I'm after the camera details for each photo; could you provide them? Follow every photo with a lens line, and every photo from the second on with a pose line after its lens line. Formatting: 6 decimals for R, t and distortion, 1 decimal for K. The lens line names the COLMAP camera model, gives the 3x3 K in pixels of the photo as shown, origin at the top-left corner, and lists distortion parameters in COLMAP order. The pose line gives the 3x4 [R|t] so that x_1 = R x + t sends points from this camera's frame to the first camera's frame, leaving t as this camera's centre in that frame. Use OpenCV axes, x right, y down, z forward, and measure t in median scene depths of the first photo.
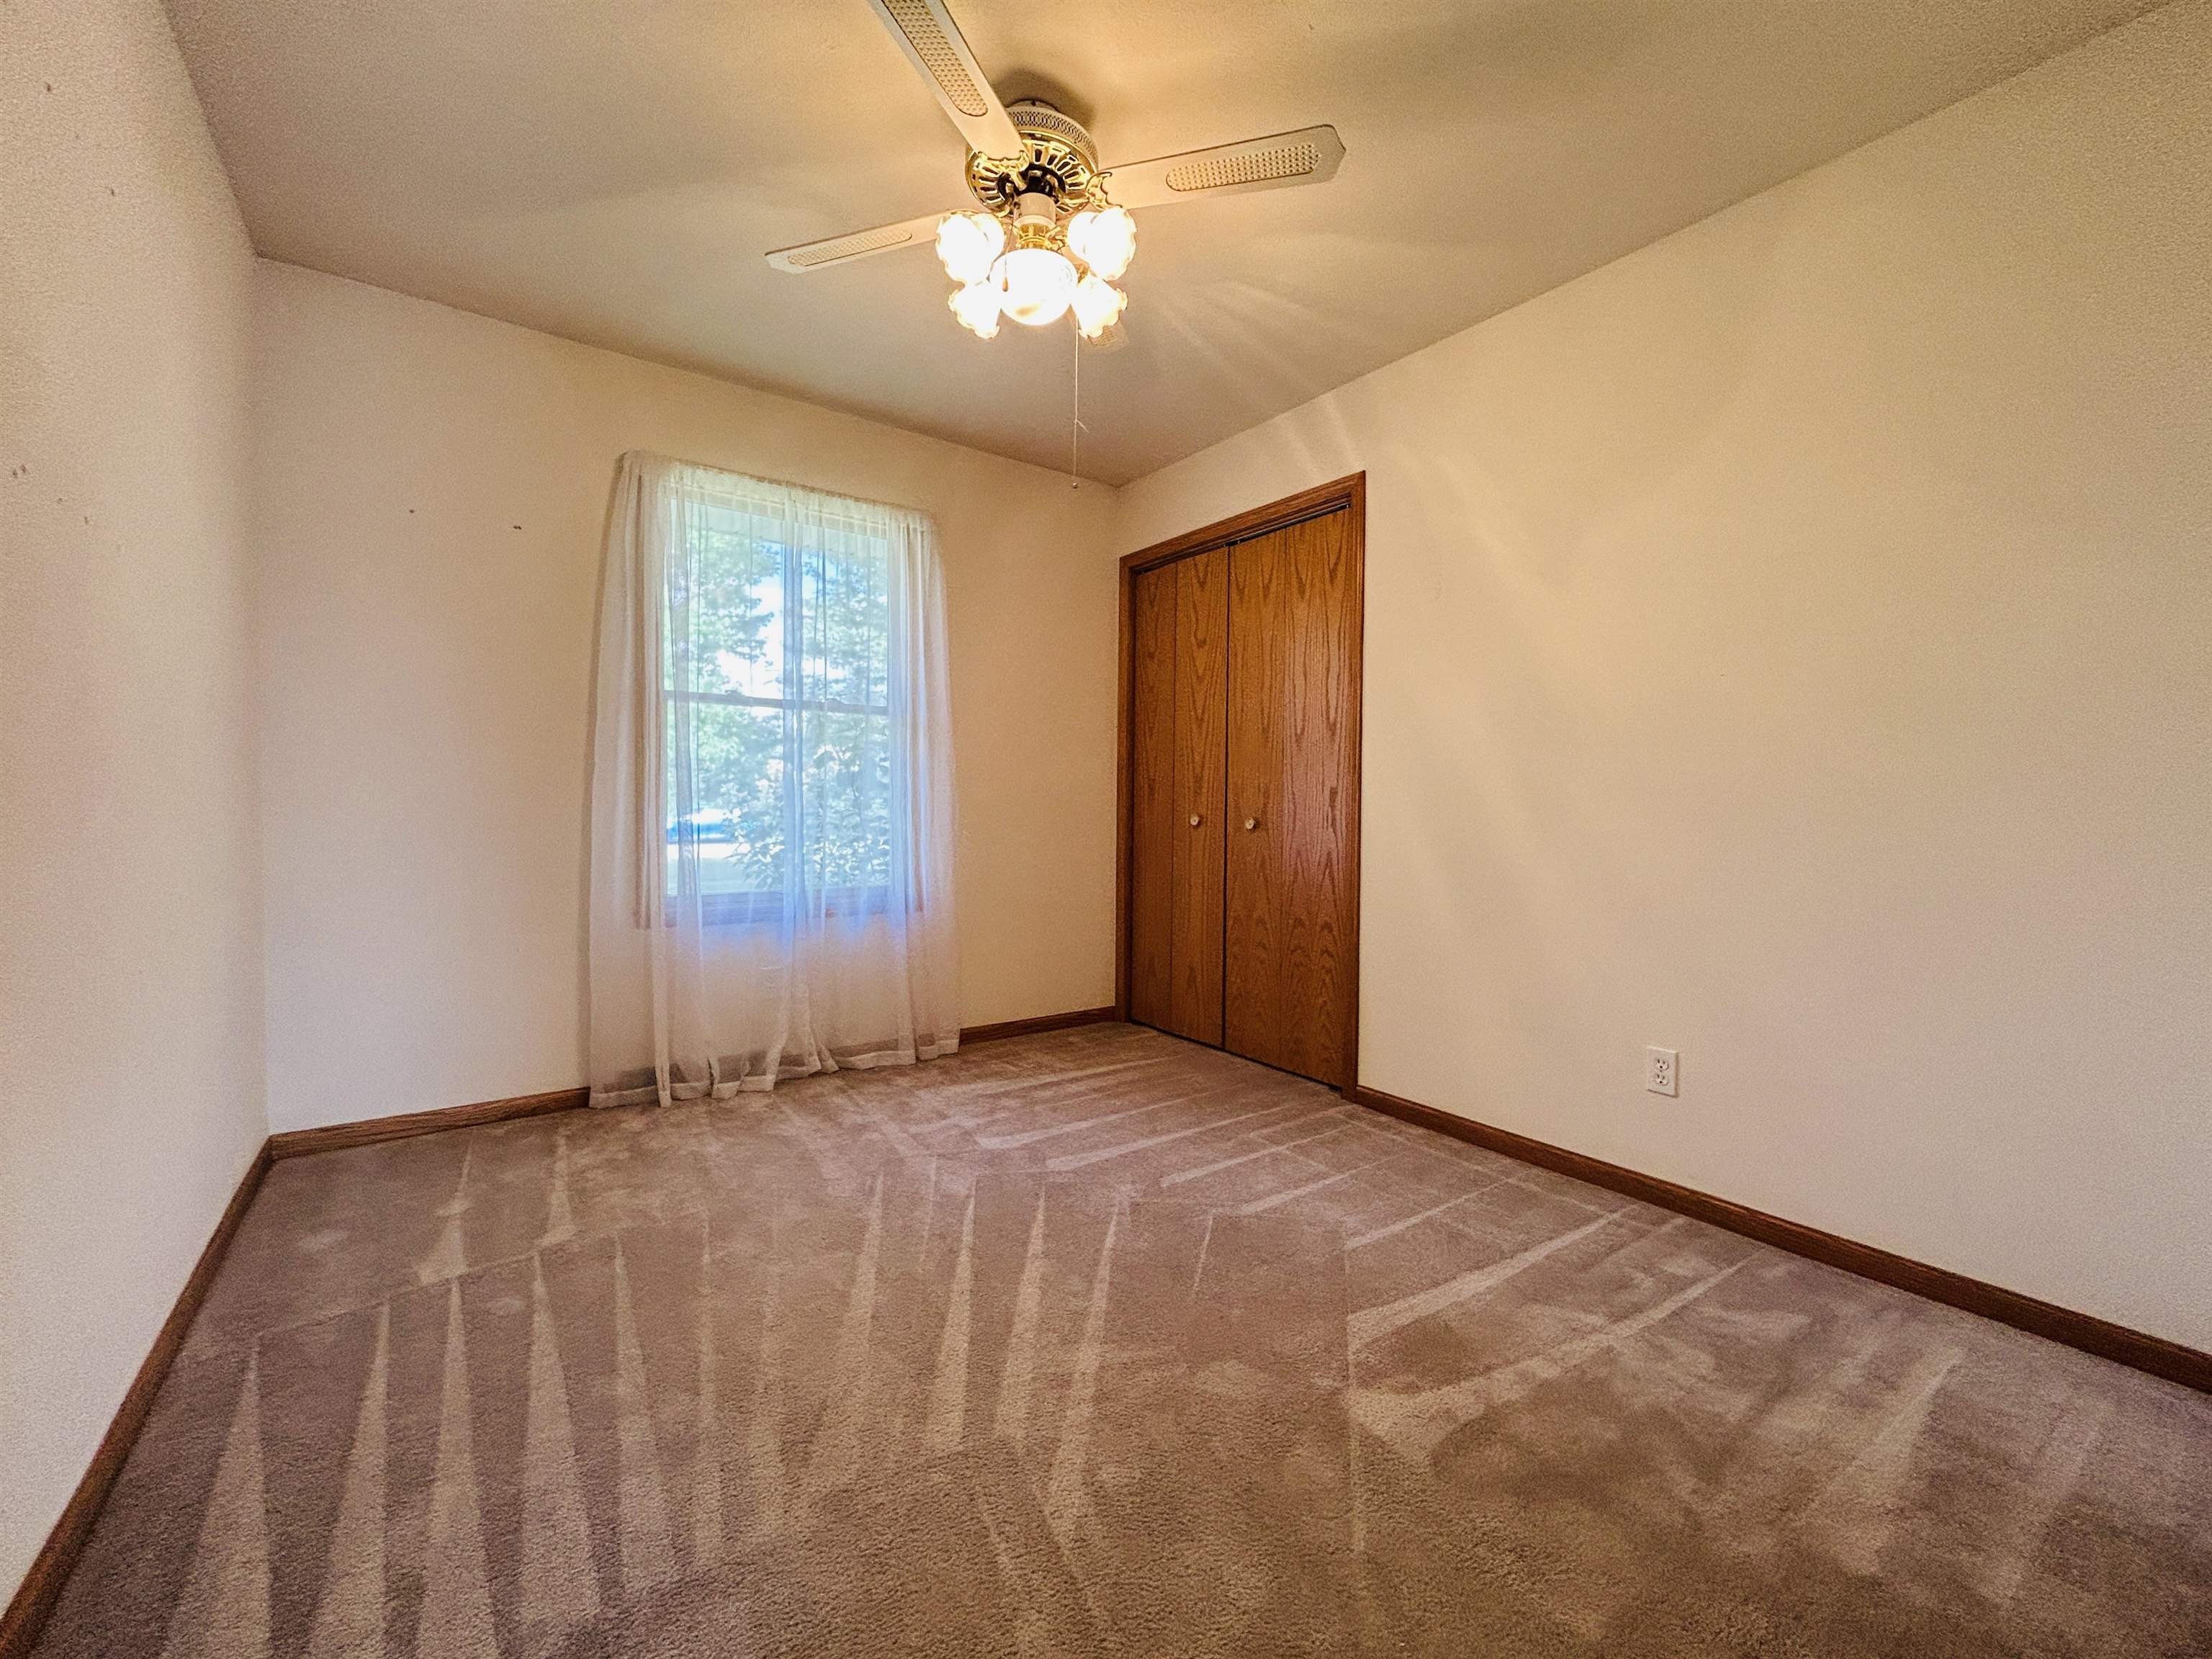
lens RADIAL K [[899.7, 0, 1106.2], [0, 899.7, 824.5], [0, 0, 1]] dist [0.000076, 0.000629]
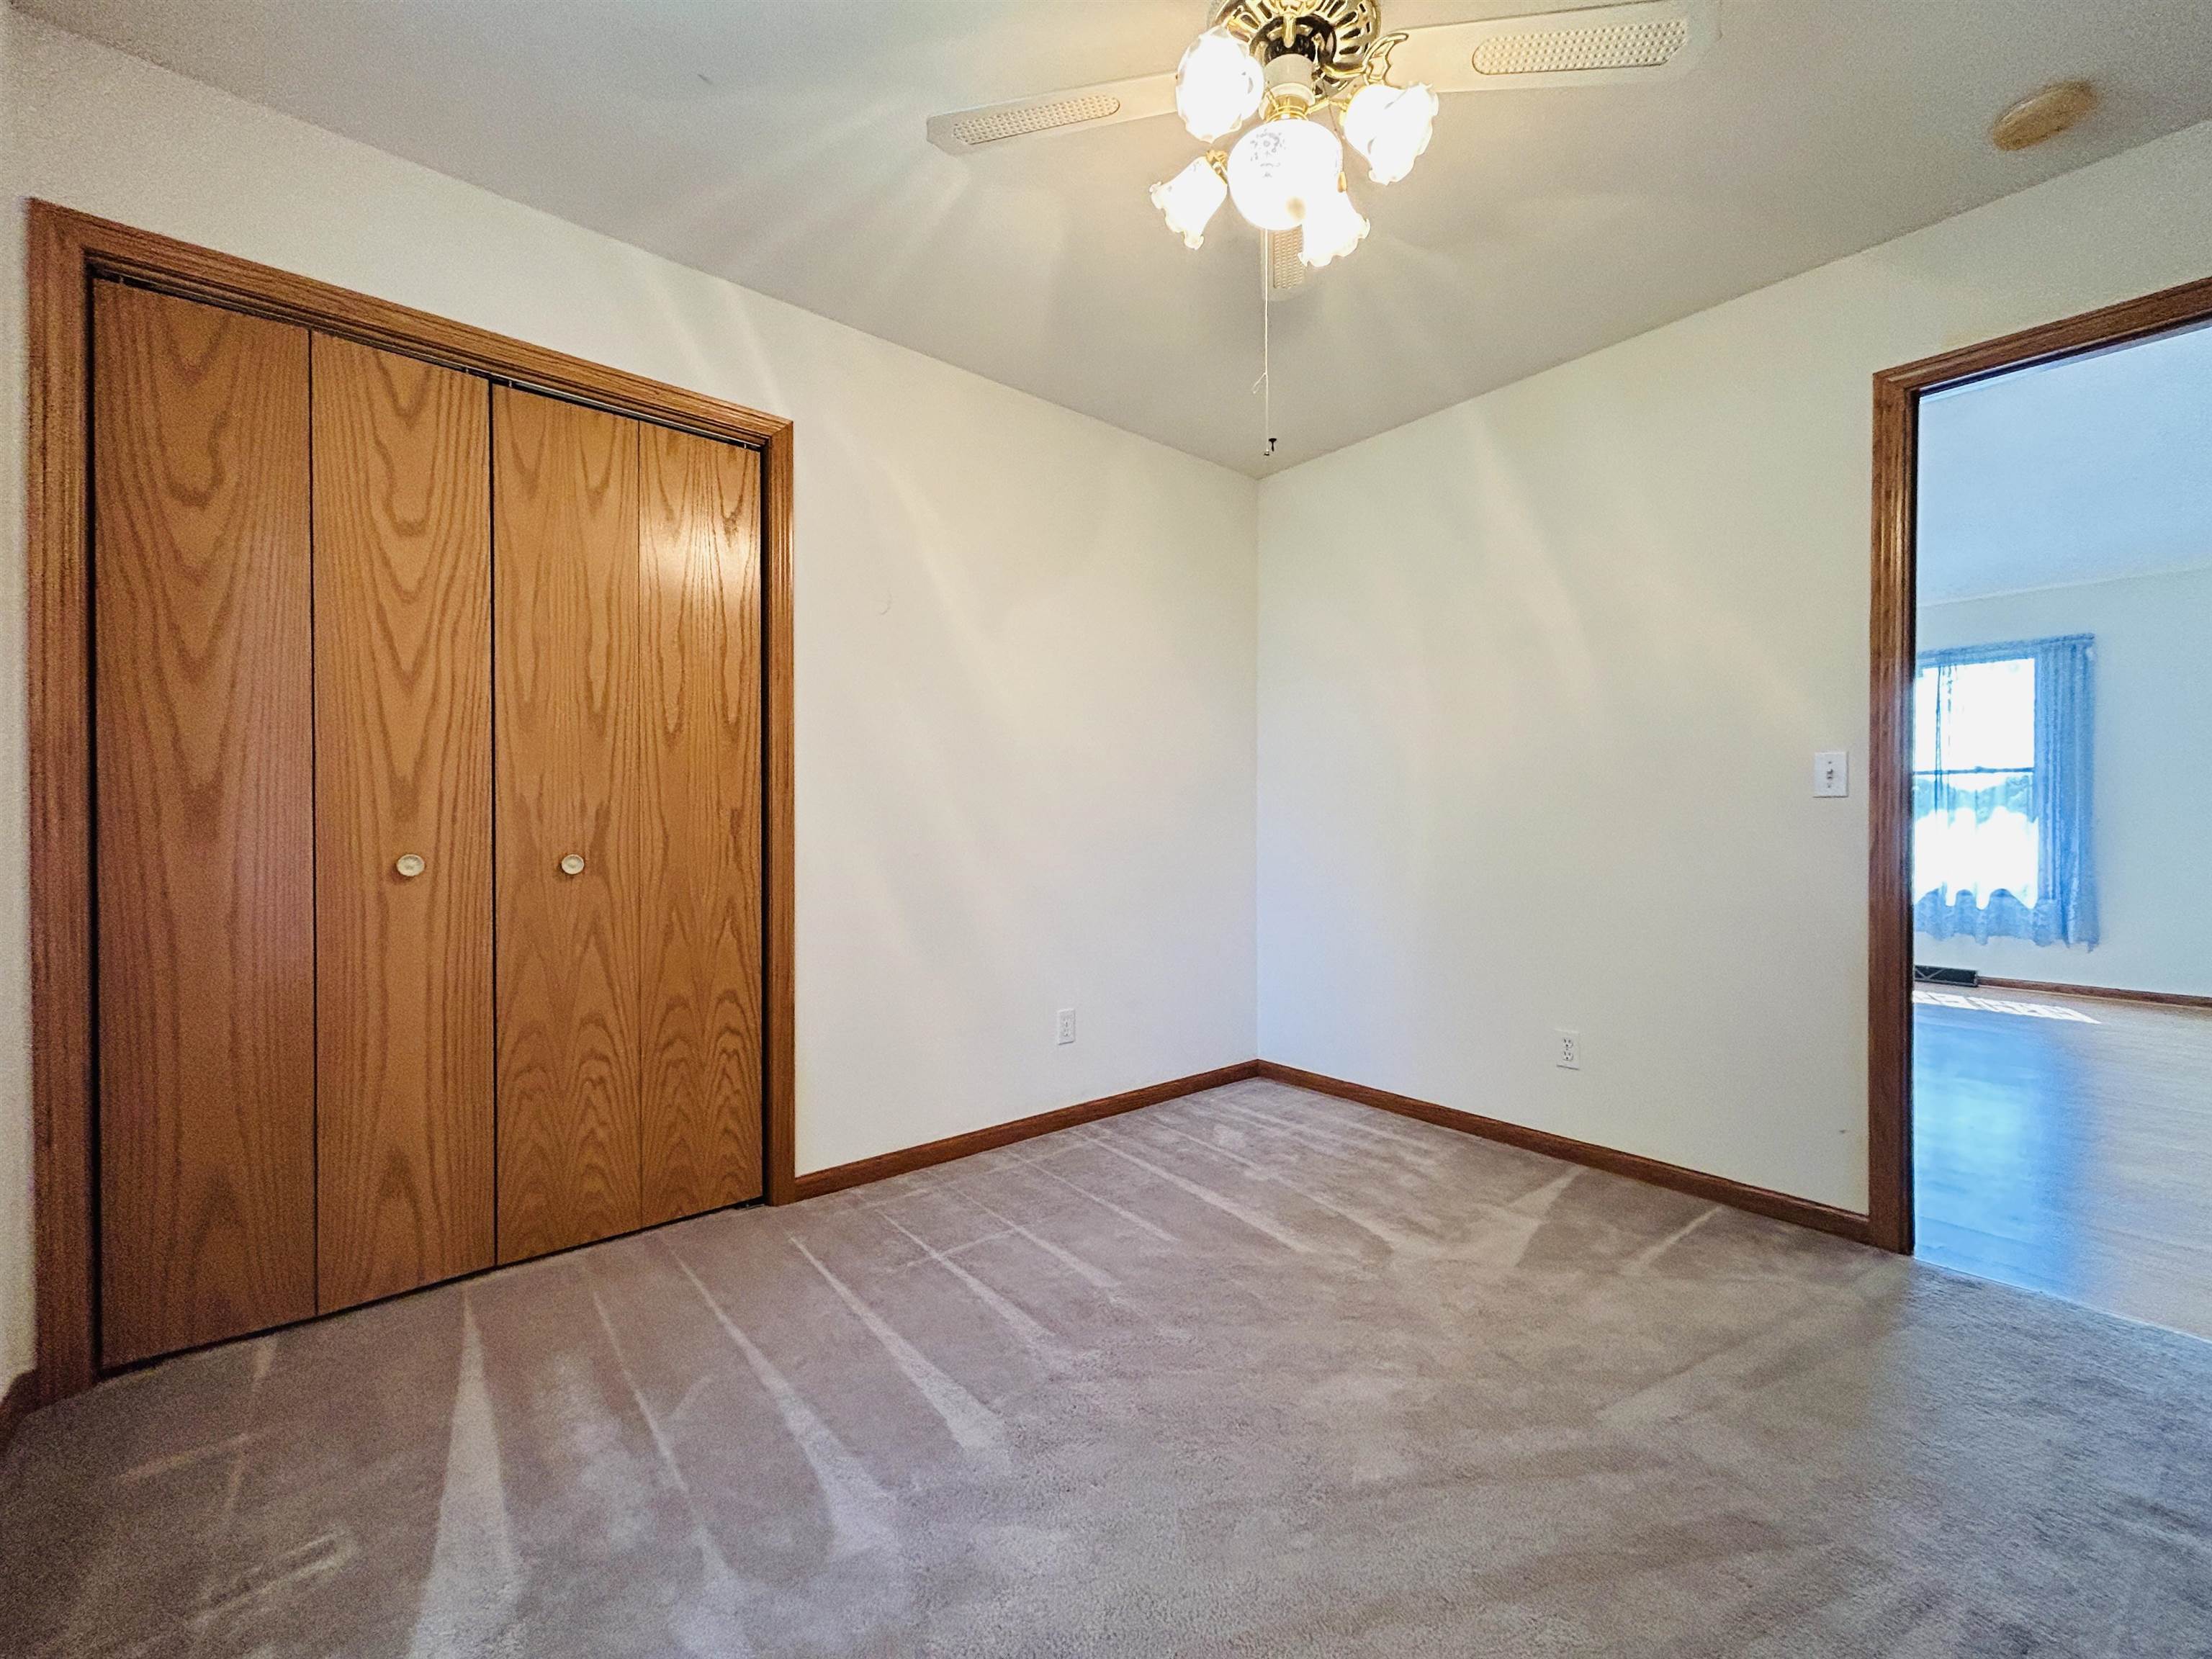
lens RADIAL K [[899.7, 0, 1098.3], [0, 899.7, 819.6], [0, 0, 1]] dist [0.000076, 0.000629]
pose [[-0.065860, -0.010578, 0.997773, -0.518803], [0.020279, 0.999723, 0.011938, -0.035144], [-0.997623, 0.021020, -0.065627, 0.741846]]
